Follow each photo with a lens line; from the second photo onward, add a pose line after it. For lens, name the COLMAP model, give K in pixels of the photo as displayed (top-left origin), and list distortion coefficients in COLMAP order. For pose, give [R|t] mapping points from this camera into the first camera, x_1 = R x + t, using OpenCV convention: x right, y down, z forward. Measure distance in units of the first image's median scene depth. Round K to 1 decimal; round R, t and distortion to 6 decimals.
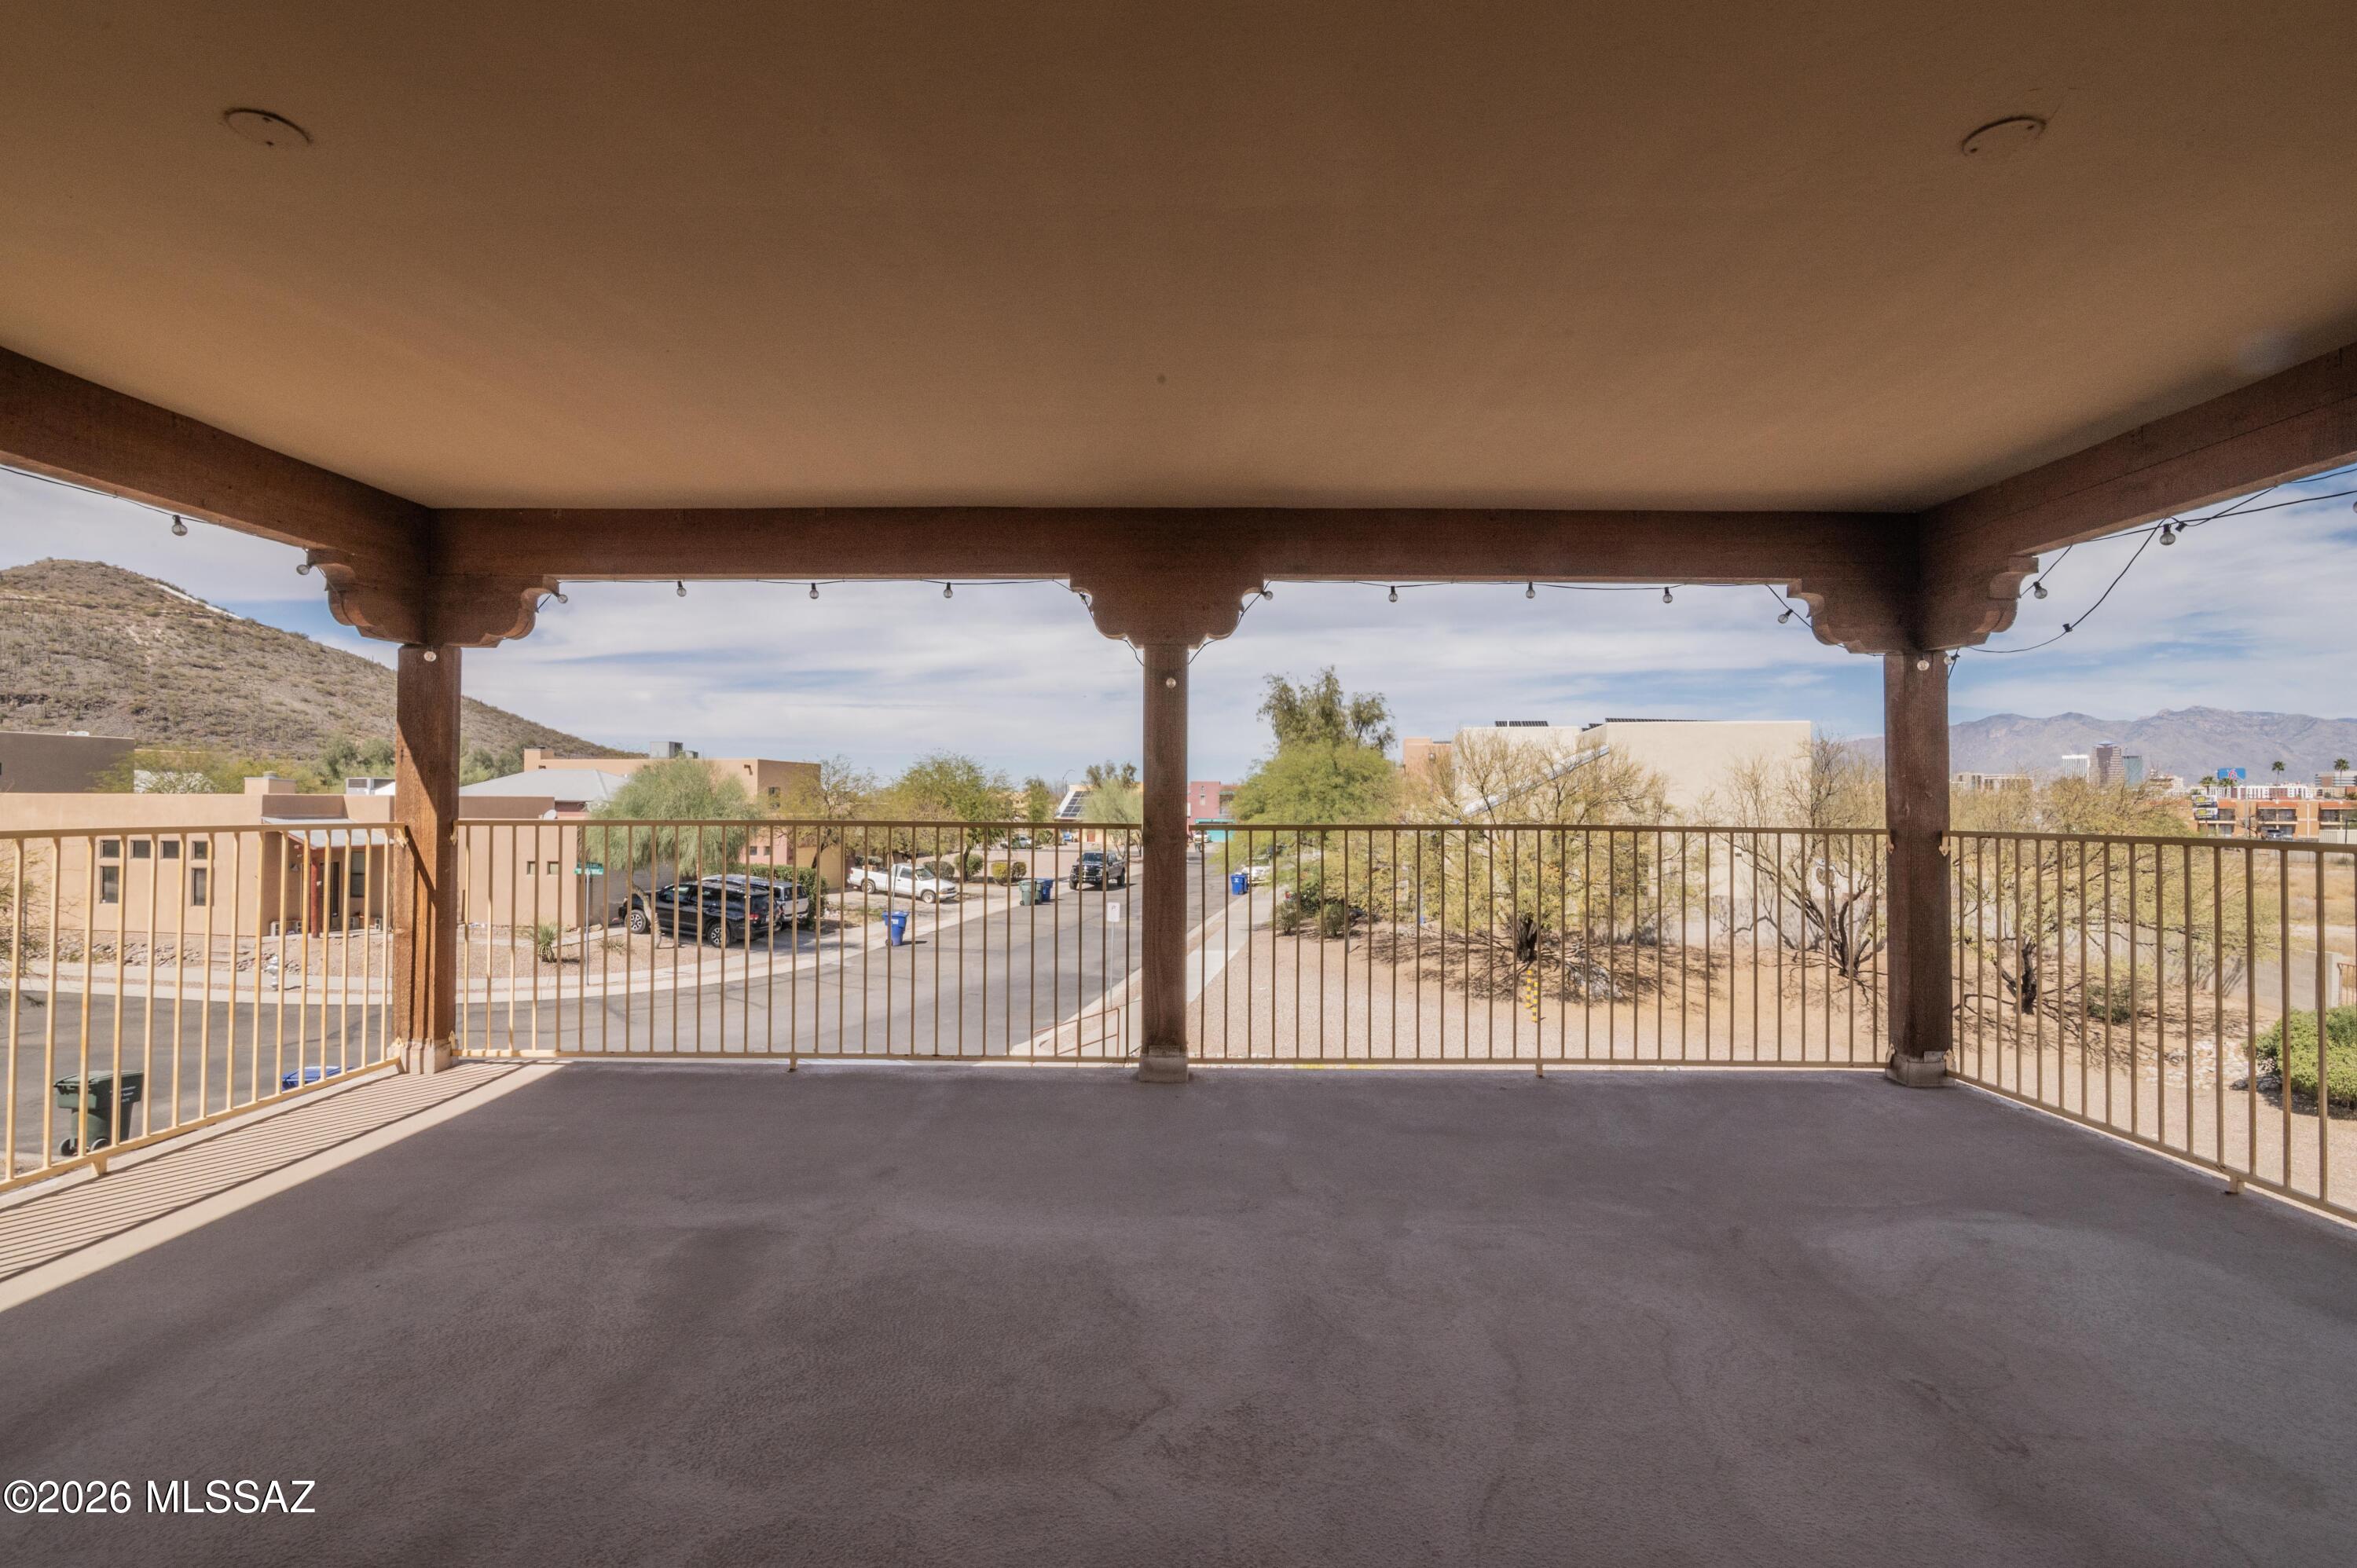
lens RADIAL K [[1065.9, 0, 1185.0], [0, 1065.9, 790.9], [0, 0, 1]] dist [0.008517, 0.000096]
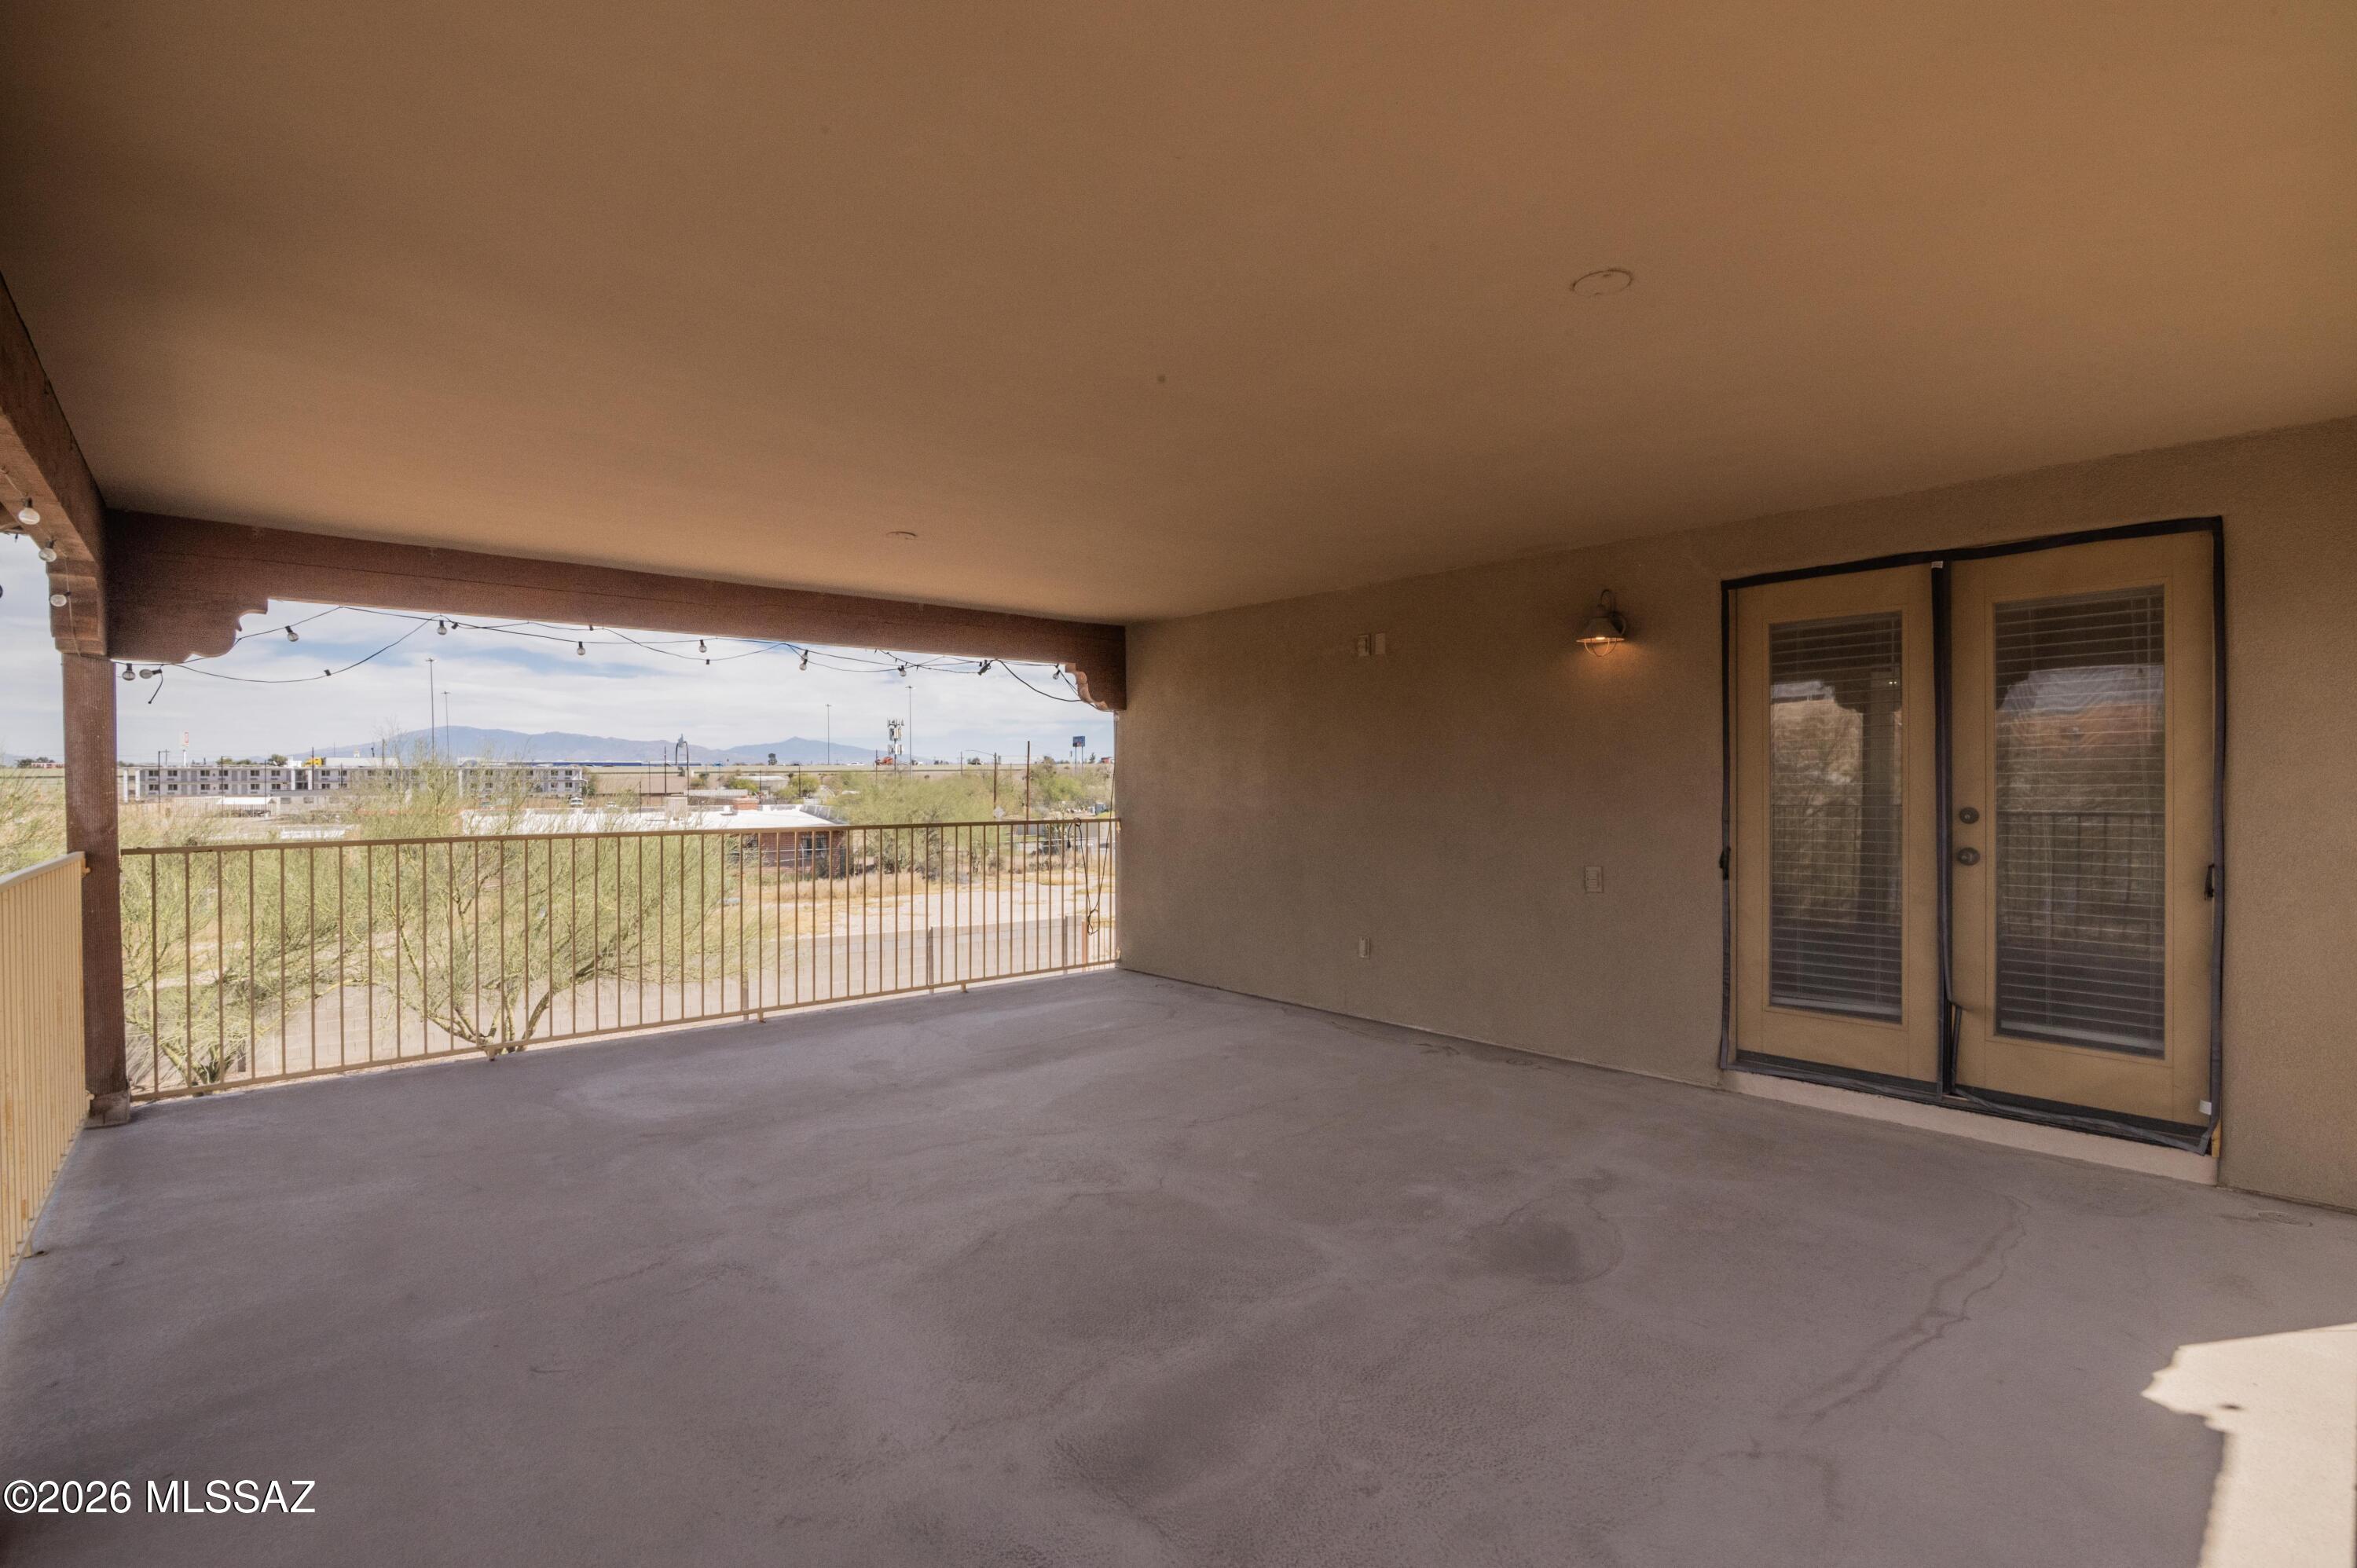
lens RADIAL K [[1065.9, 0, 1185.0], [0, 1065.9, 790.9], [0, 0, 1]] dist [0.008517, 0.000096]
pose [[-0.664714, -0.002031, 0.747096, -0.953097], [0.001615, 0.999990, 0.004155, -0.028098], [-0.747097, 0.003968, -0.664704, 1.403394]]
